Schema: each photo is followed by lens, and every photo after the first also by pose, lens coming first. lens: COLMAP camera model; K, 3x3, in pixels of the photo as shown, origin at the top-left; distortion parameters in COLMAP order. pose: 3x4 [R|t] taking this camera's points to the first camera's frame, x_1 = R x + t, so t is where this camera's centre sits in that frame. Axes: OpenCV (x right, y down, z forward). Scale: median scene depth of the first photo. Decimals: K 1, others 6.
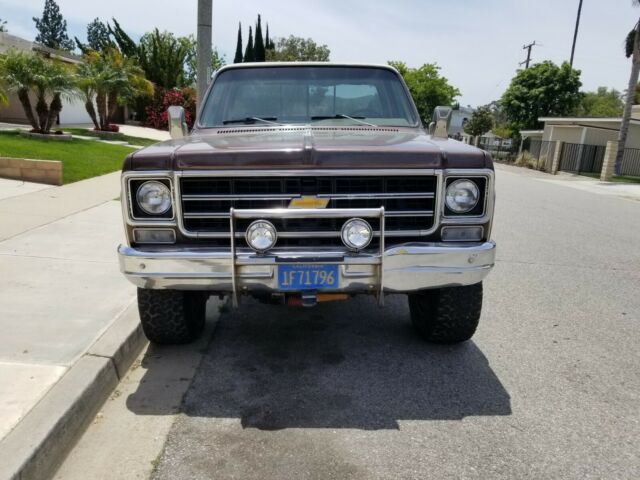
lens RADIAL K [[493.5, 0, 313.4], [0, 493.5, 239.7], [0, 0, 1]] dist [0.048440, -0.082959]
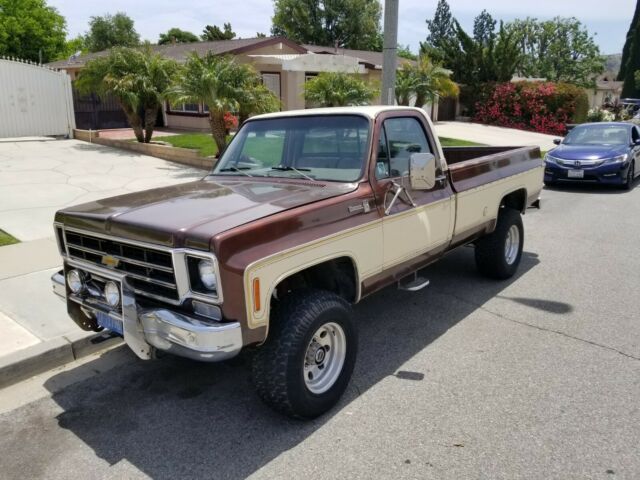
lens RADIAL K [[493.5, 0, 313.4], [0, 493.5, 239.7], [0, 0, 1]] dist [0.048440, -0.082959]
pose [[0.752644, 0.116483, -0.648042, 0.952309], [-0.101410, 0.992991, 0.060707, -0.207711], [0.650571, 0.020027, 0.759181, 0.313496]]
